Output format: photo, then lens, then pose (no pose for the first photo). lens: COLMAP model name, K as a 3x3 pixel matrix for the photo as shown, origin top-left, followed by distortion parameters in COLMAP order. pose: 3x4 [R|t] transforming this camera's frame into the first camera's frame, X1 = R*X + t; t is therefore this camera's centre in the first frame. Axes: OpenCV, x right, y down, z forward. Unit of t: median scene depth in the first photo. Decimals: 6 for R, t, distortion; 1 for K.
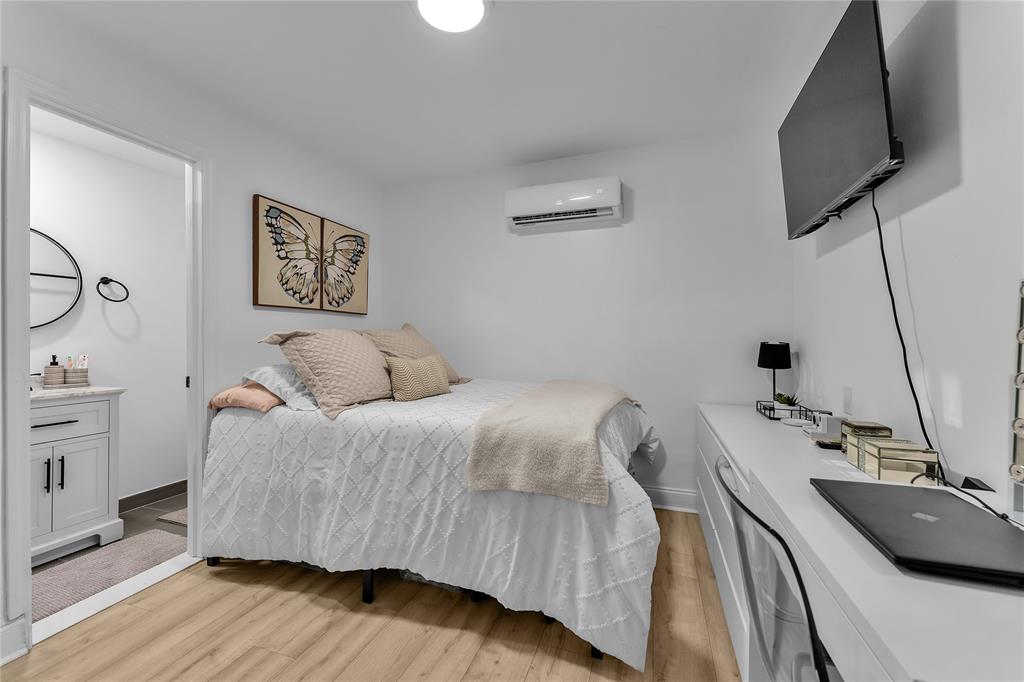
lens RADIAL K [[408.6, 0, 512.9], [0, 408.6, 340.4], [0, 0, 1]] dist [-0.002216, -0.000048]
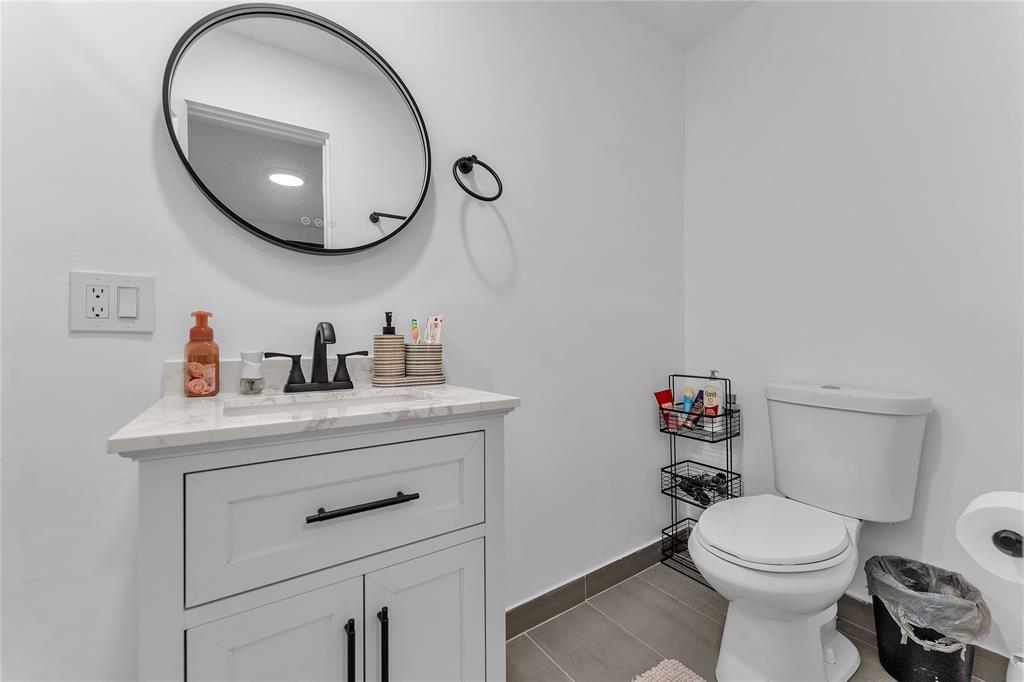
lens RADIAL K [[408.6, 0, 514.0], [0, 408.6, 341.1], [0, 0, 1]] dist [-0.002216, -0.000048]
pose [[0.800499, -0.009456, -0.599260, -0.731925], [0.010906, 0.999940, -0.001211, 0.069708], [0.599235, -0.005566, 0.800554, 0.710009]]
